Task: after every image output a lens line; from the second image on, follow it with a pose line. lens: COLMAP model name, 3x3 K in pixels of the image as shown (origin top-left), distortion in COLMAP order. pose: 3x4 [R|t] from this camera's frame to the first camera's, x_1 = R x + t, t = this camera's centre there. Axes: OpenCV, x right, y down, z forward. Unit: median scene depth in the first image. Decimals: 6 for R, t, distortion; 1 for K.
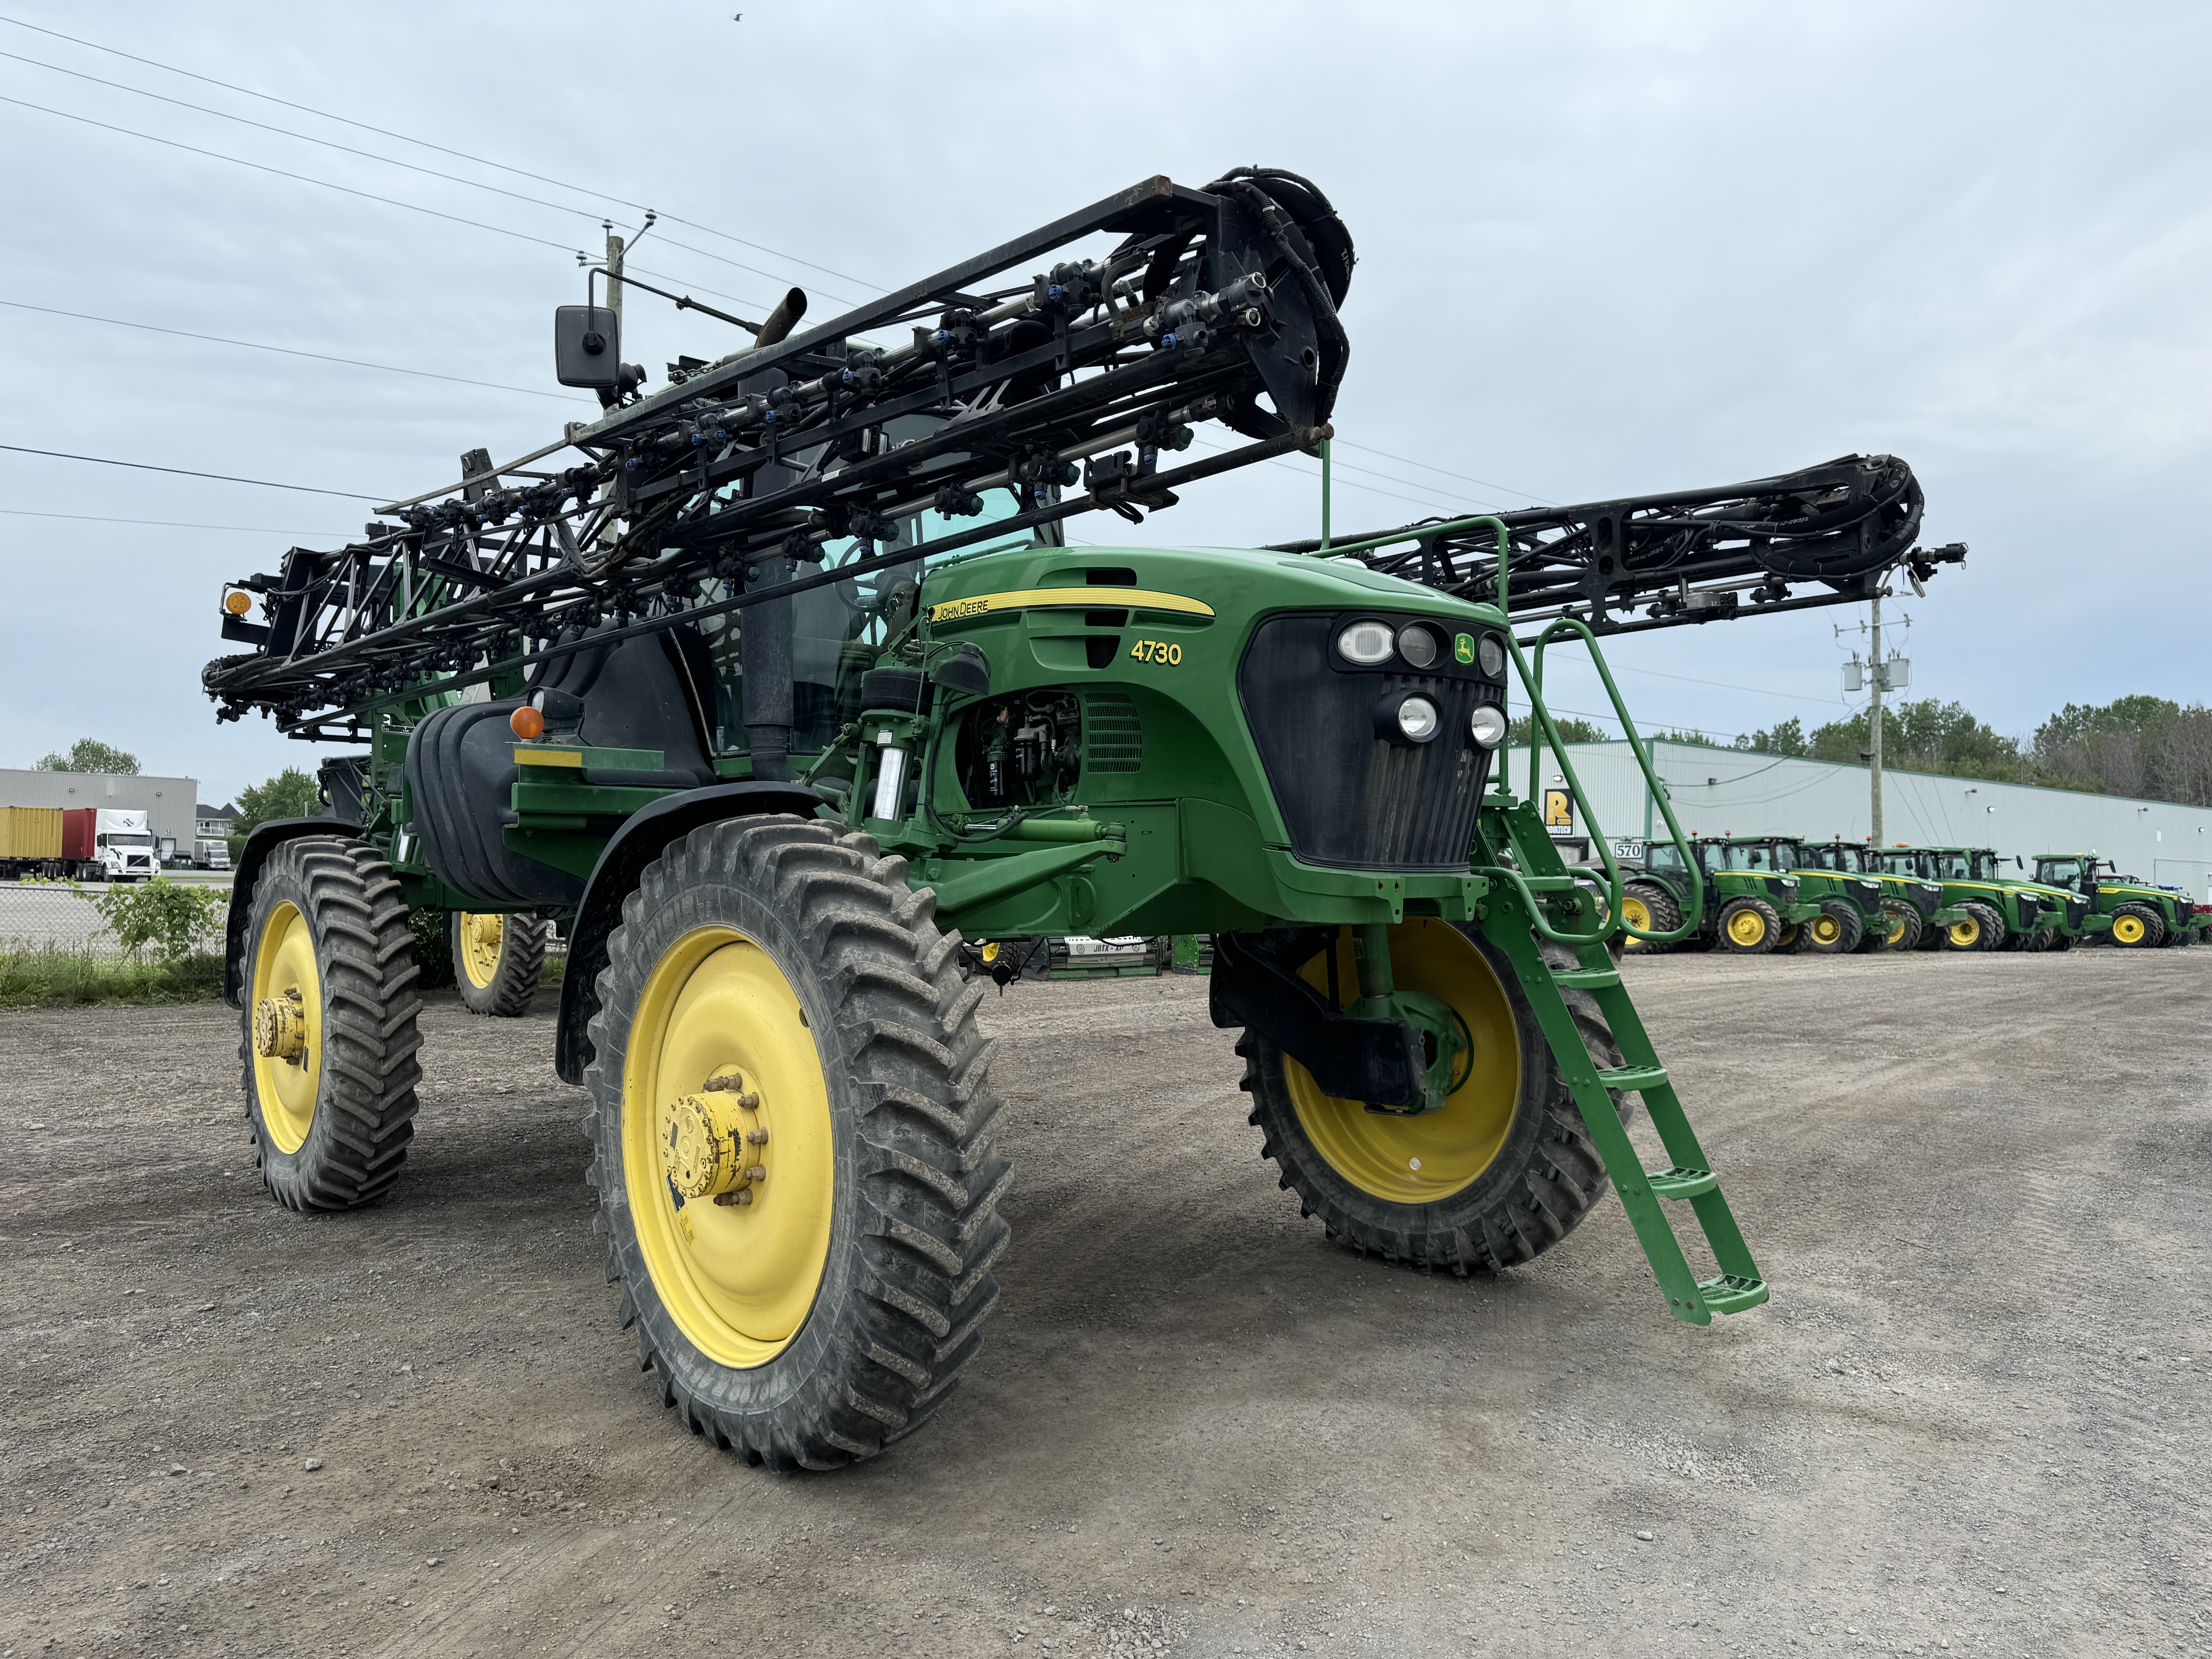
lens RADIAL K [[1581.4, 0, 1095.1], [0, 1581.4, 866.8], [0, 0, 1]] dist [-0.000774, -0.004214]
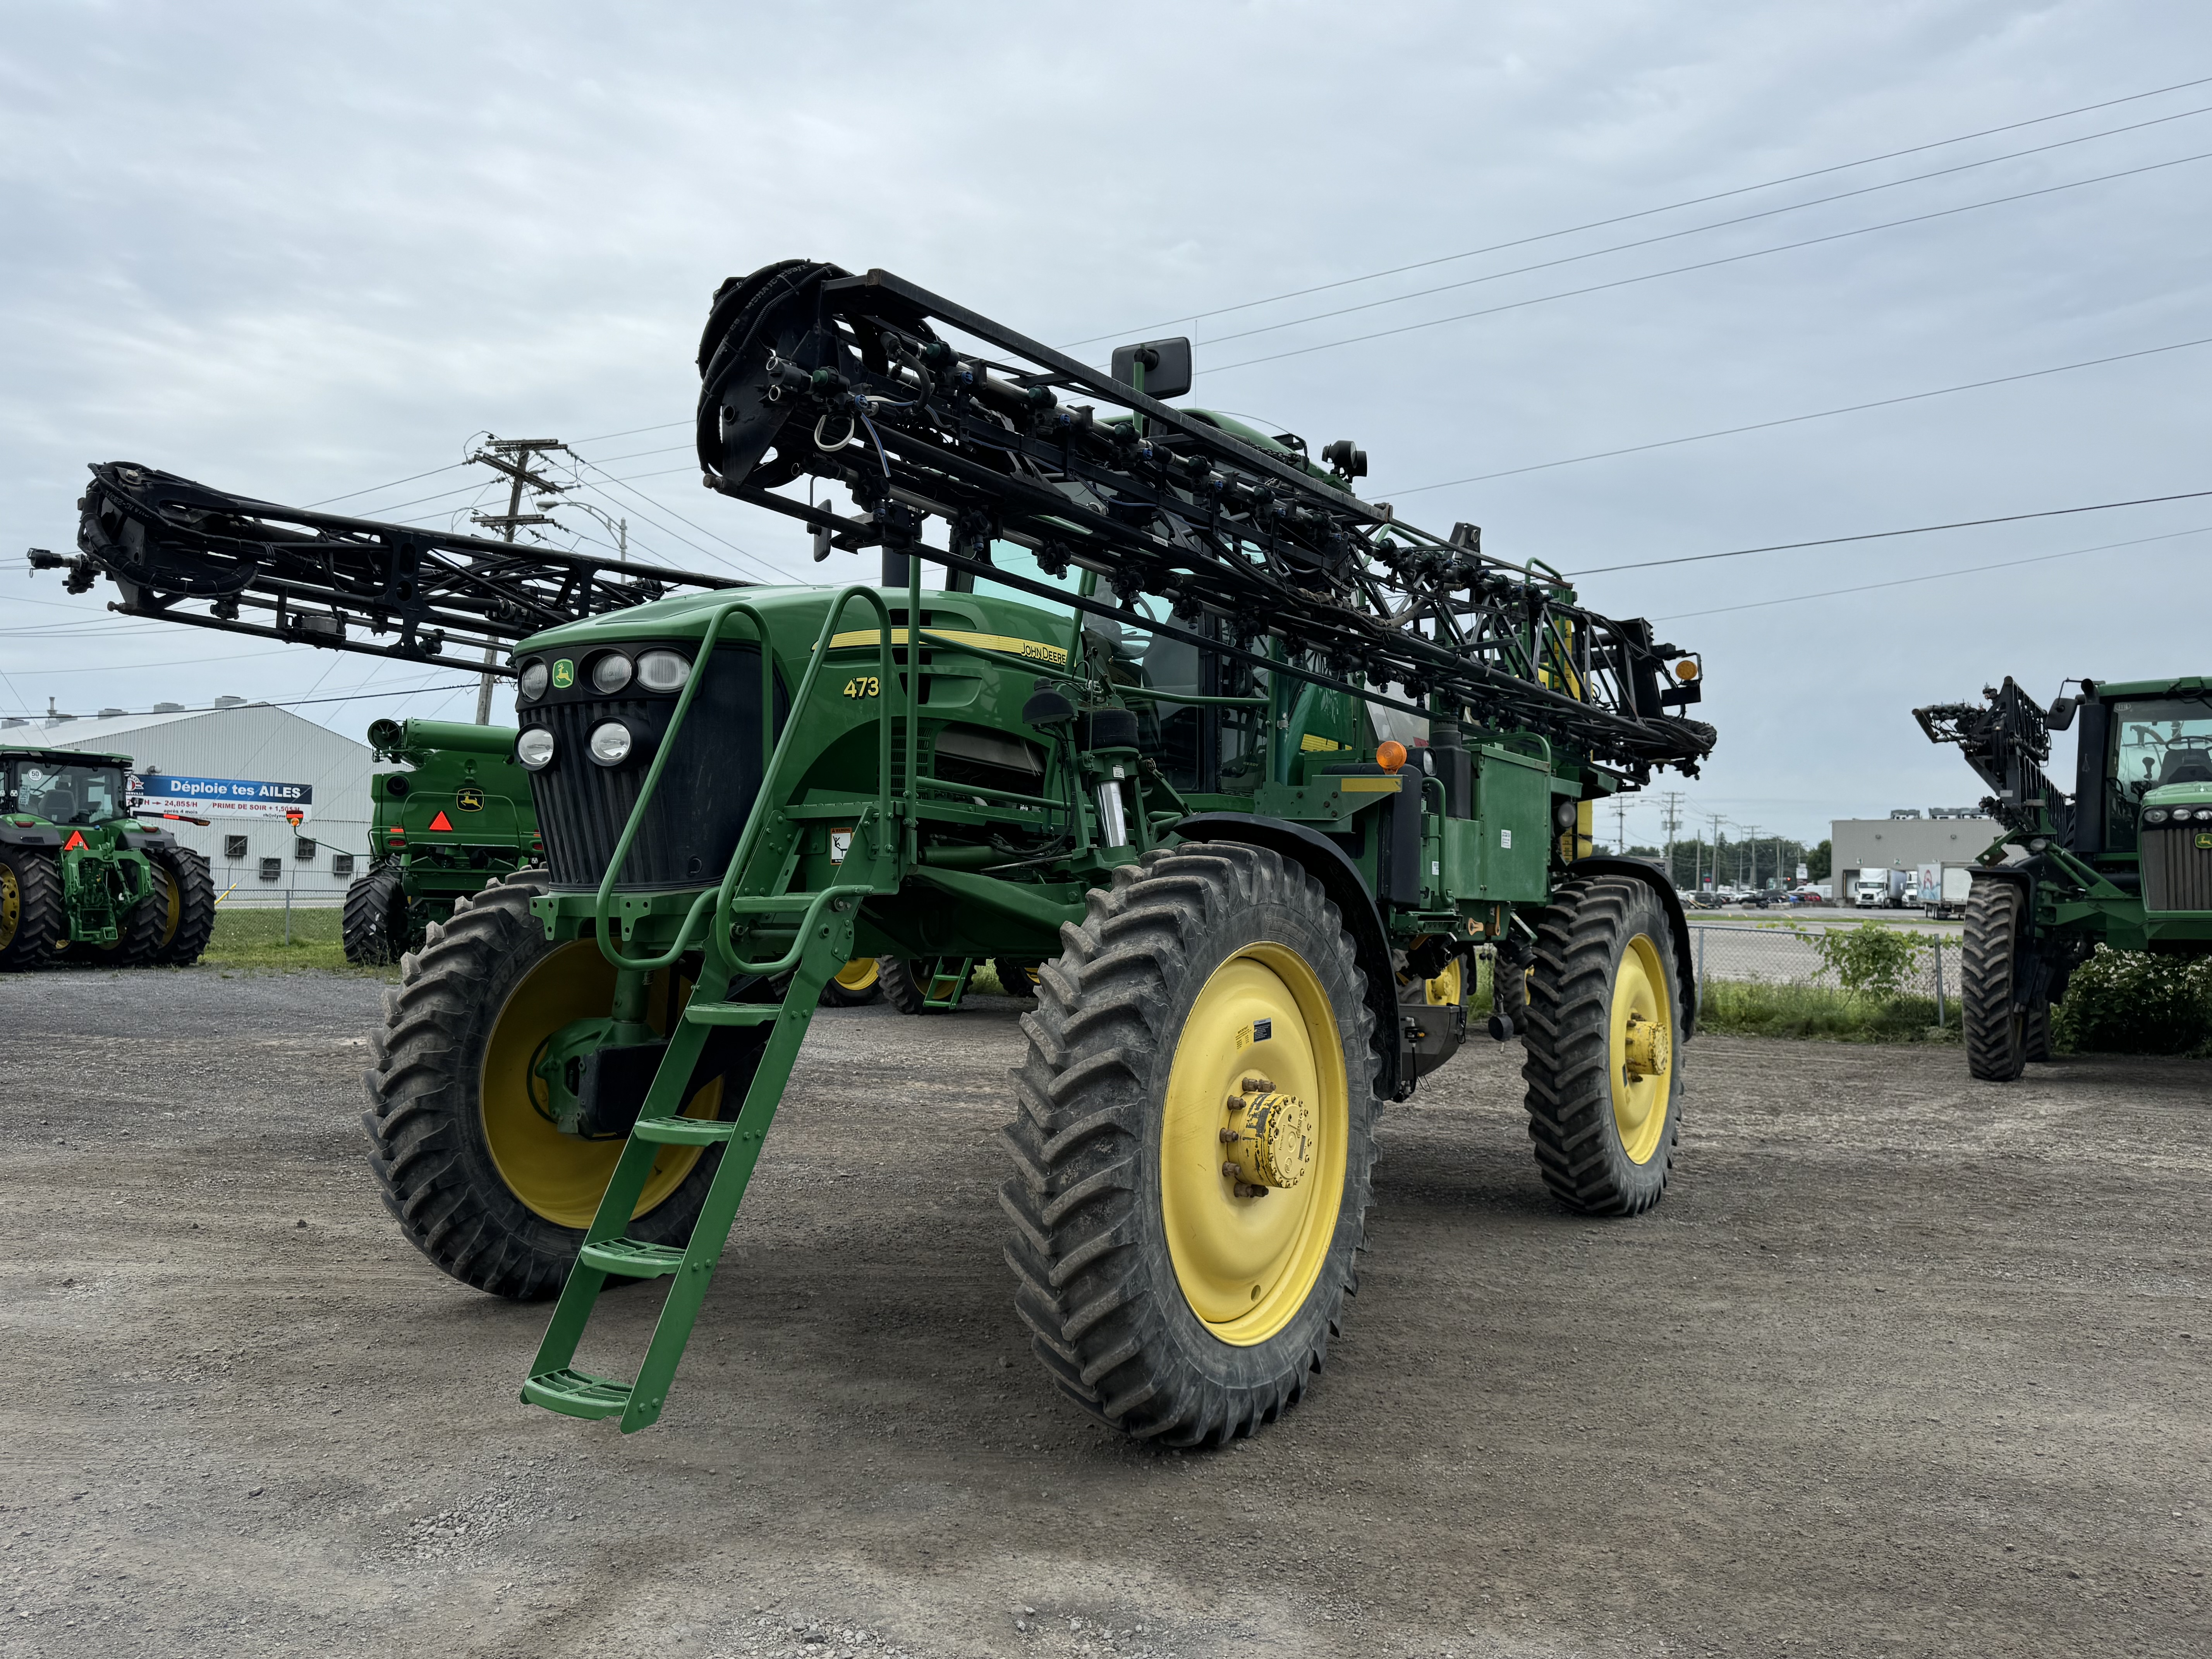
lens RADIAL K [[1581.4, 0, 1095.1], [0, 1581.4, 866.8], [0, 0, 1]] dist [-0.000774, -0.004214]
pose [[0.249956, -0.026570, -0.967893, 1.143691], [-0.005738, 0.999565, -0.028921, 0.013157], [0.968240, 0.012782, 0.249695, 0.936806]]
